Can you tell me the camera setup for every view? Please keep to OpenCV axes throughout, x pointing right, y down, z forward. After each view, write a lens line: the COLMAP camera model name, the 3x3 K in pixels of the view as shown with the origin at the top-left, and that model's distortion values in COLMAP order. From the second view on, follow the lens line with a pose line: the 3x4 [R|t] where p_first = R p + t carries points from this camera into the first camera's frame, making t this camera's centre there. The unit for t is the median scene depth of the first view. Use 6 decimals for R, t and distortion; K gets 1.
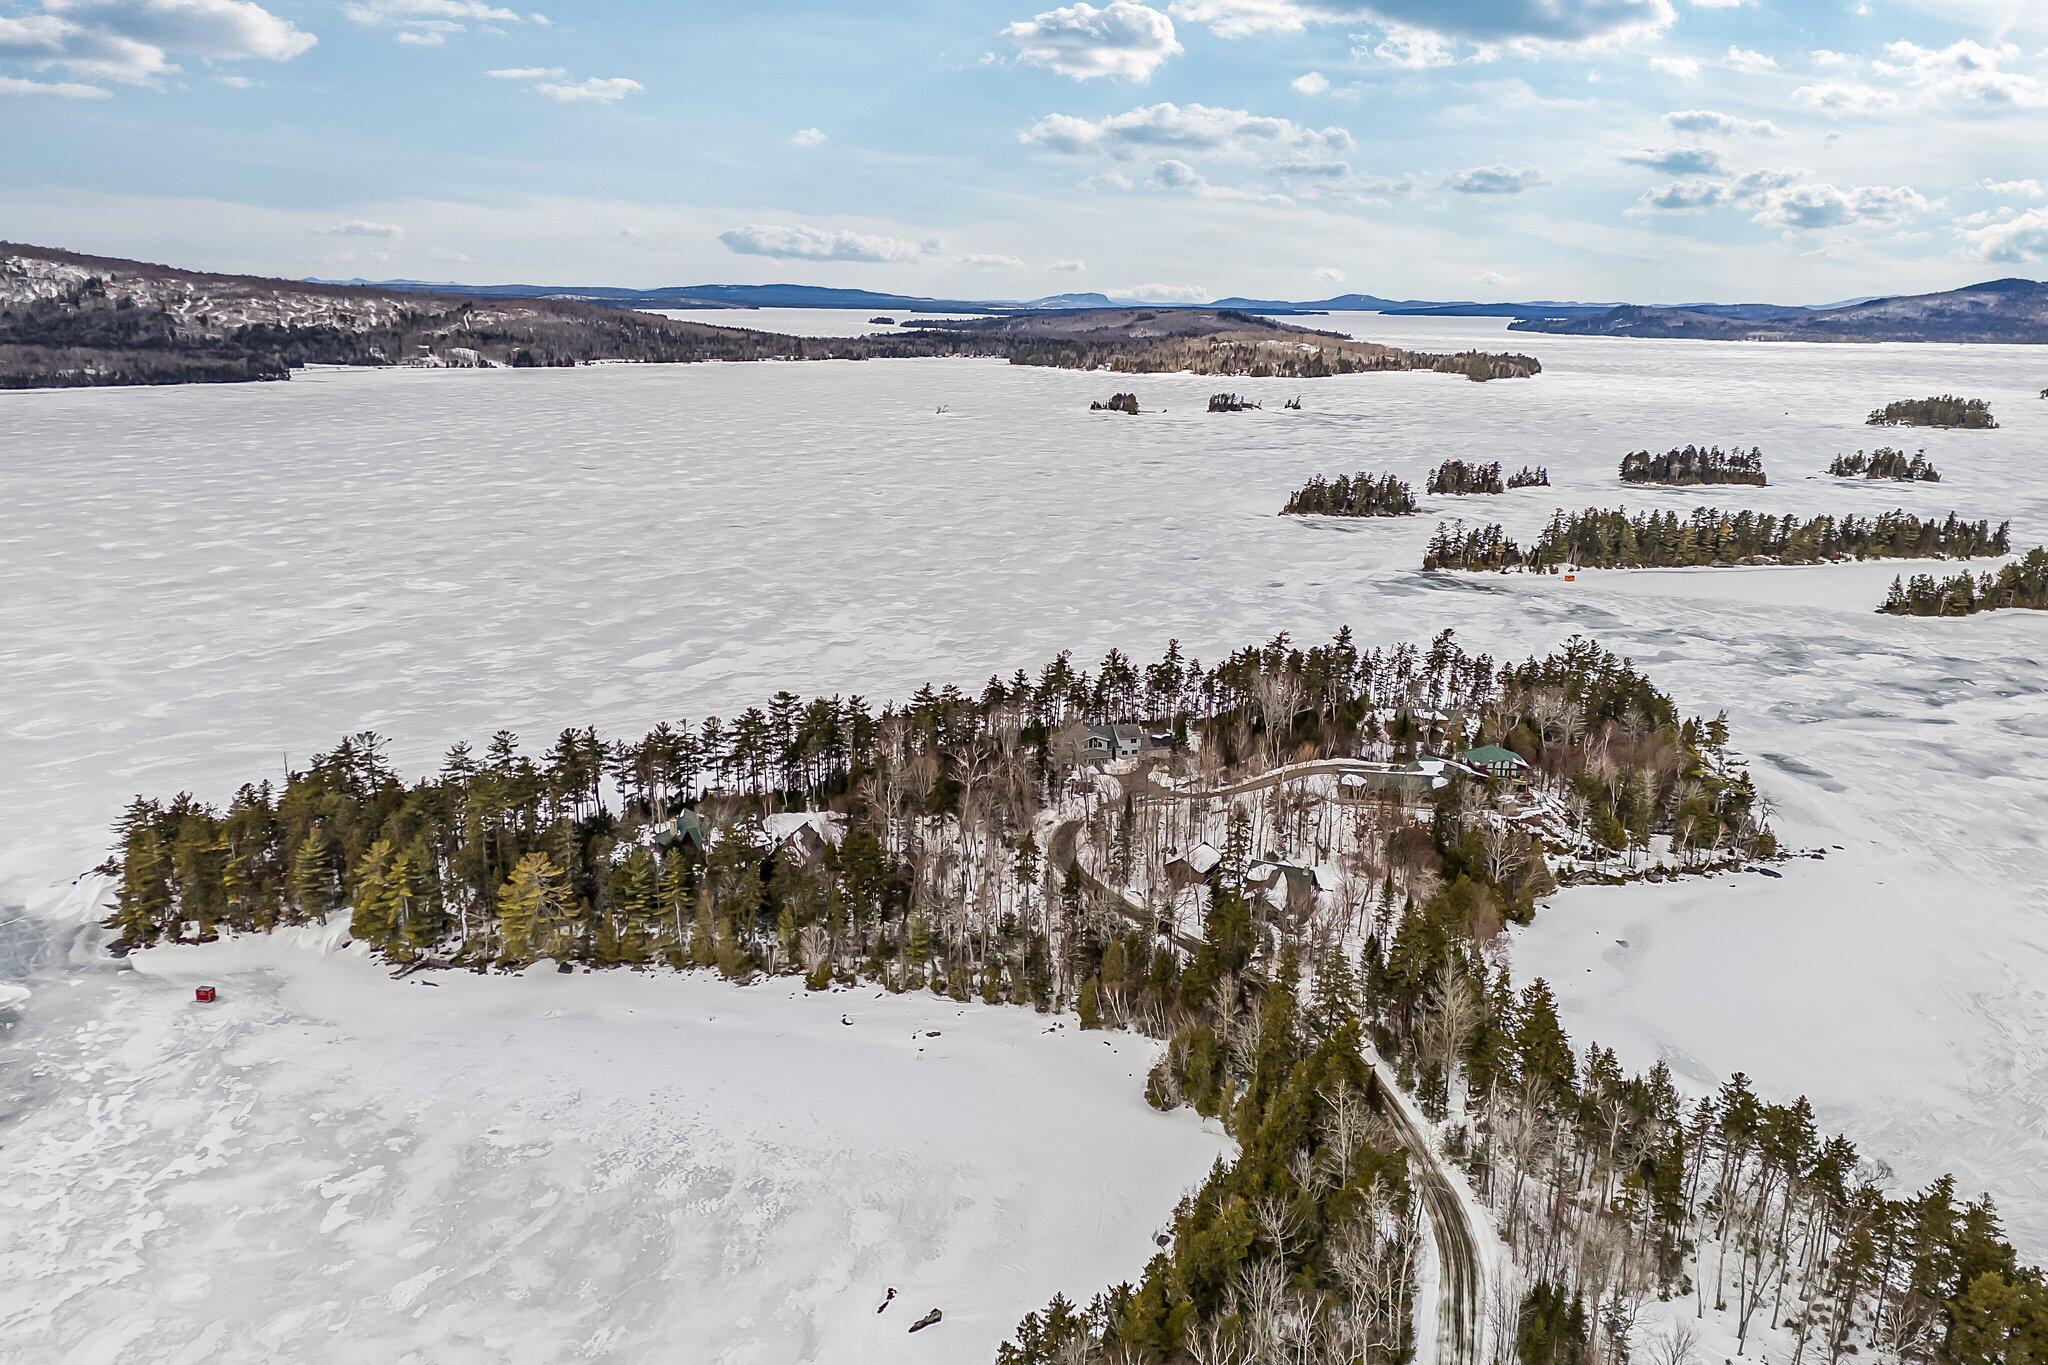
lens RADIAL K [[1478.5, 0, 1024.0], [0, 1478.5, 682.5], [0, 0, 1]] dist [0.128052, -0.112346]
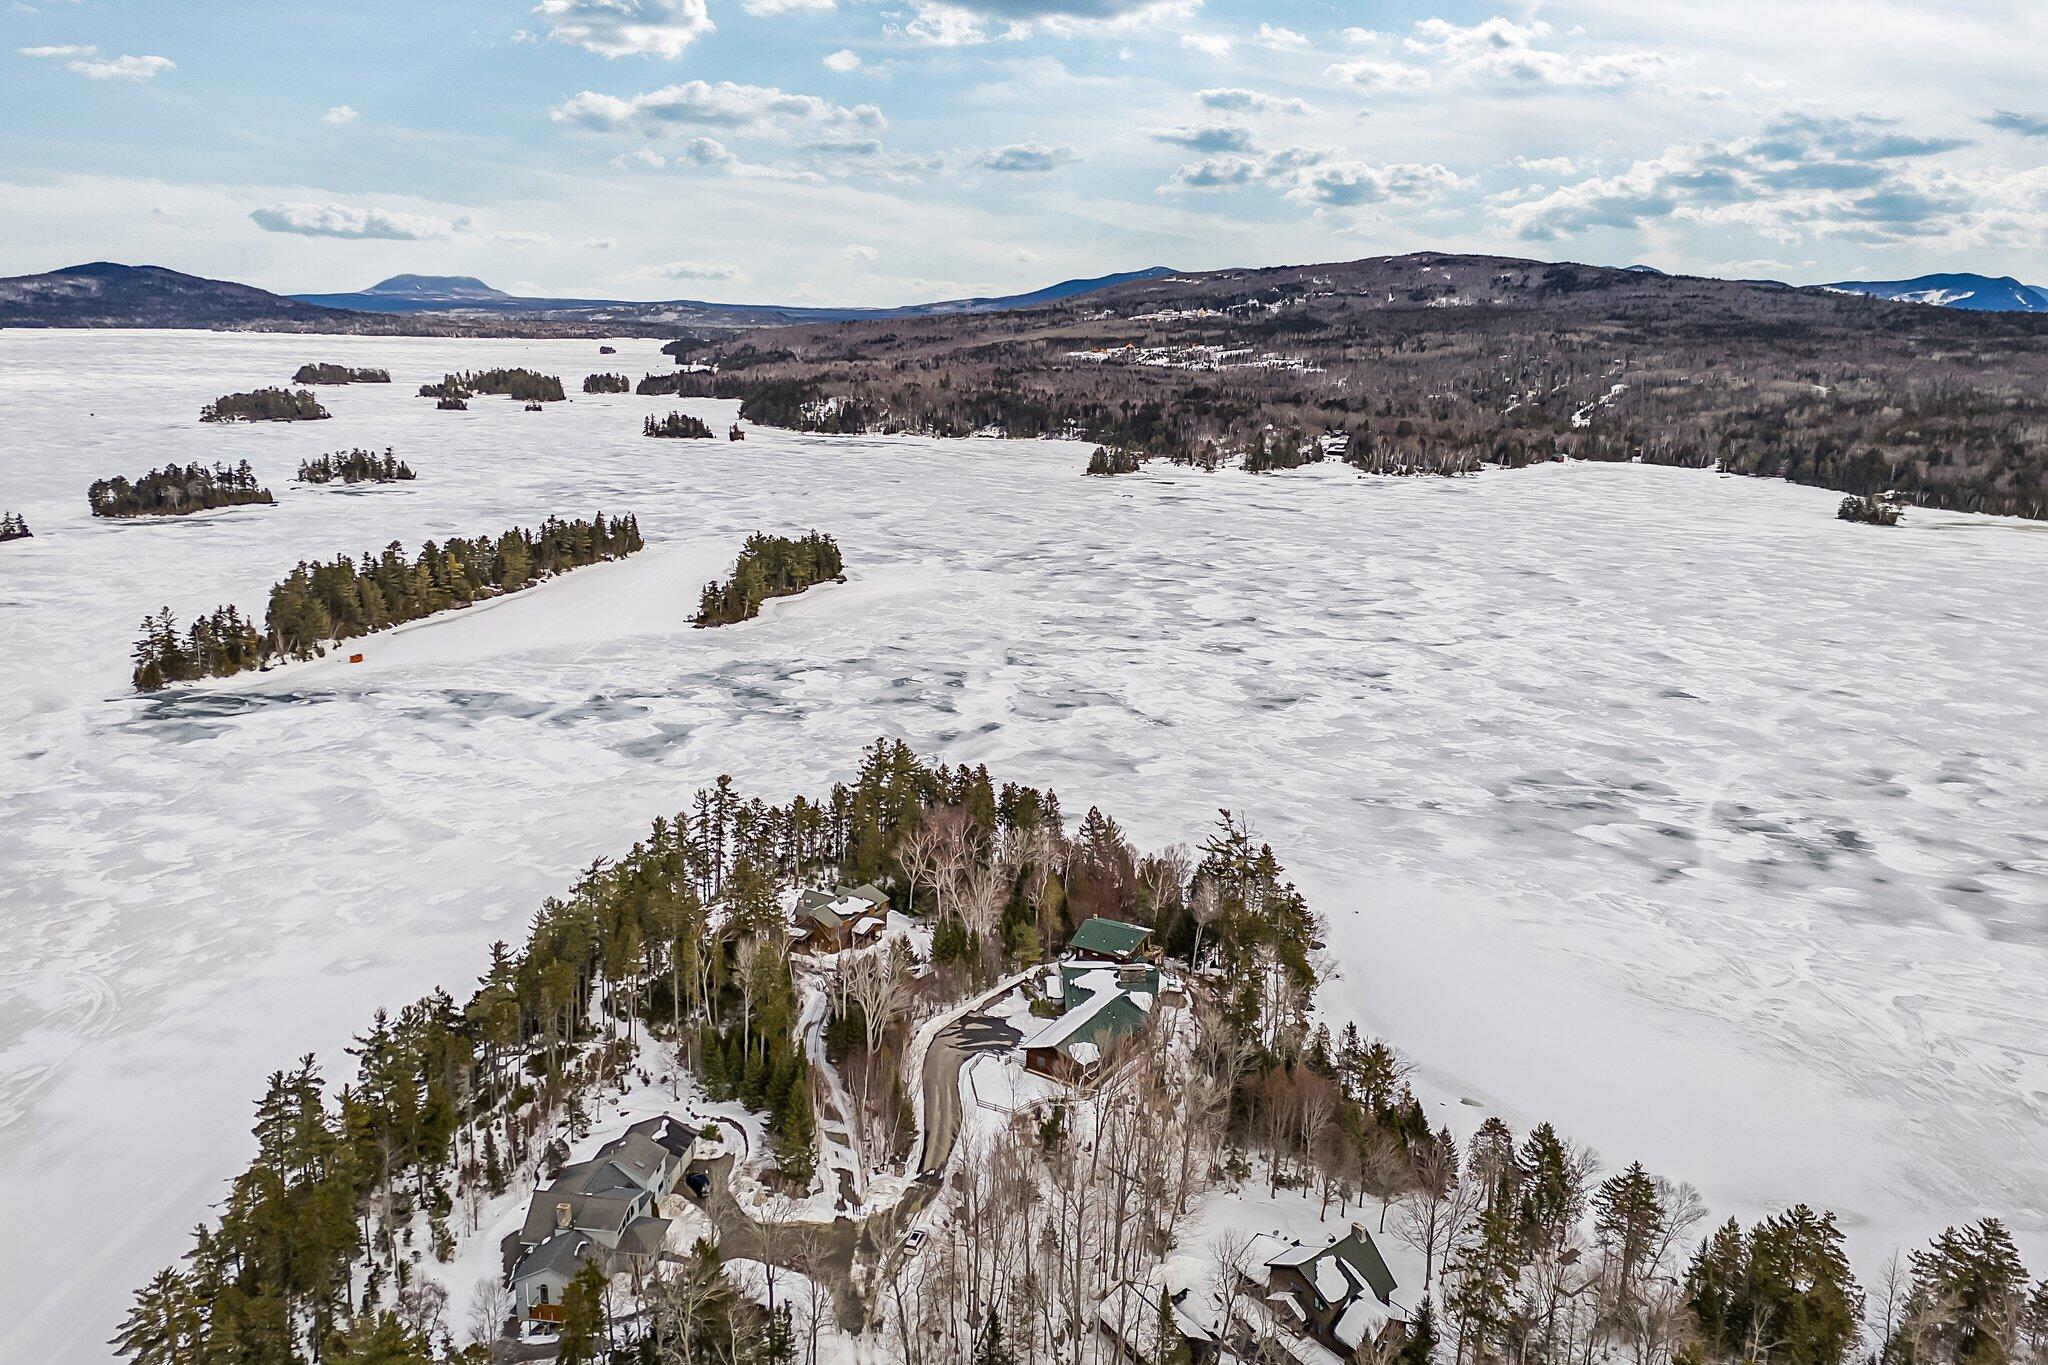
lens RADIAL K [[1478.5, 0, 1024.0], [0, 1478.5, 682.5], [0, 0, 1]] dist [0.128052, -0.112346]
pose [[0.448124, -0.231458, 0.863488, -0.095917], [0.222298, 0.964413, 0.143145, -0.058456], [-0.865892, 0.127805, 0.483629, 0.213989]]
